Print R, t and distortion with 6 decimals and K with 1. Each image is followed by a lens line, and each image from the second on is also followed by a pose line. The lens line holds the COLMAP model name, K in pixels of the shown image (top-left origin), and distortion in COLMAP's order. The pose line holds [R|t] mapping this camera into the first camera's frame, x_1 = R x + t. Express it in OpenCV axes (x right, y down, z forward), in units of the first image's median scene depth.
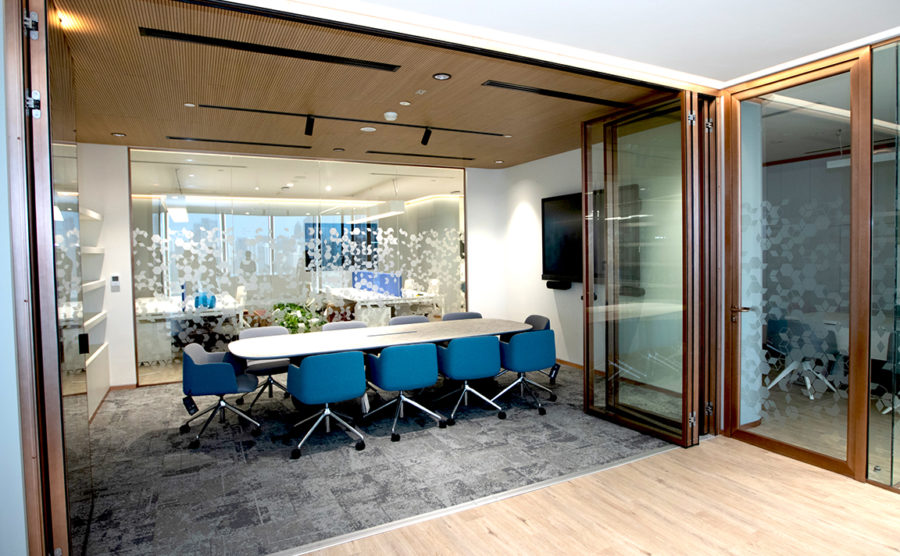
lens RADIAL K [[520.4, 0, 466.6], [0, 520.4, 268.3], [0, 0, 1]] dist [-0.032635, 0.008576]
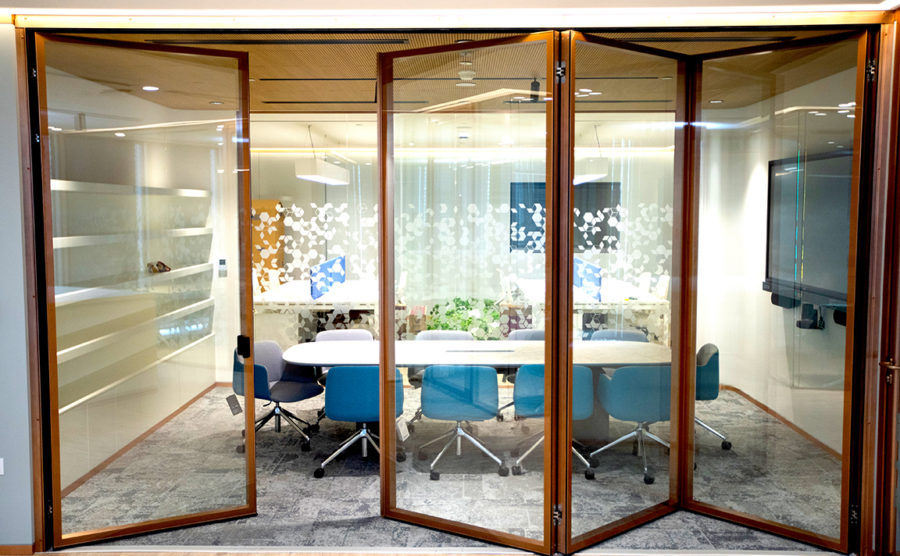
lens RADIAL K [[895.9, 0, 447.6], [0, 895.9, 276.9], [0, 0, 1]] dist [0.043952, 0.000000]
pose [[0.874509, 0.053634, -0.482035, 0.540836], [-0.031178, 0.998028, 0.054483, -0.067716], [0.484006, -0.032617, 0.874457, -0.228395]]
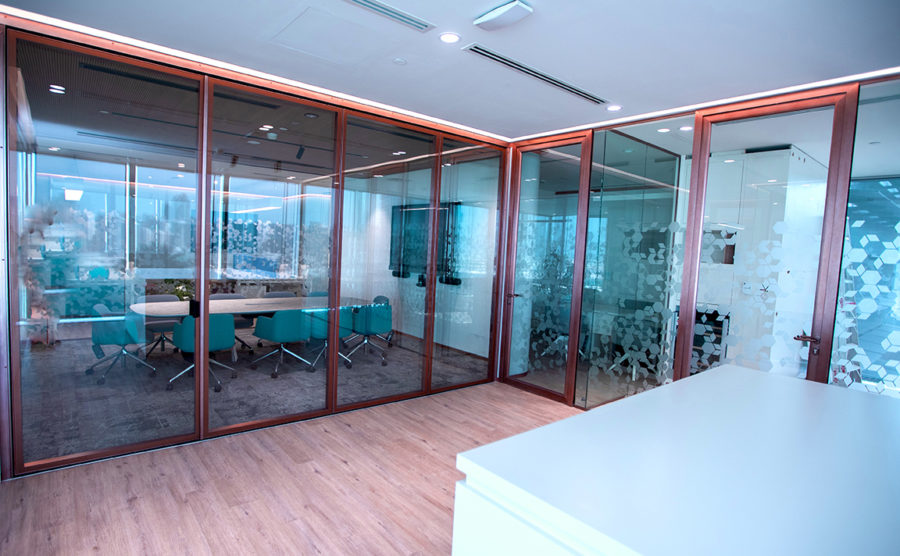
lens RADIAL K [[463.7, 0, 424.0], [0, 463.7, 279.1], [0, 0, 1]] dist [-0.025253, 0.004894]
pose [[0.982674, 0.049772, 0.178536, 0.042295], [-0.056958, 0.997751, 0.035351, 0.000972], [-0.176375, -0.044908, 0.983298, -0.236178]]
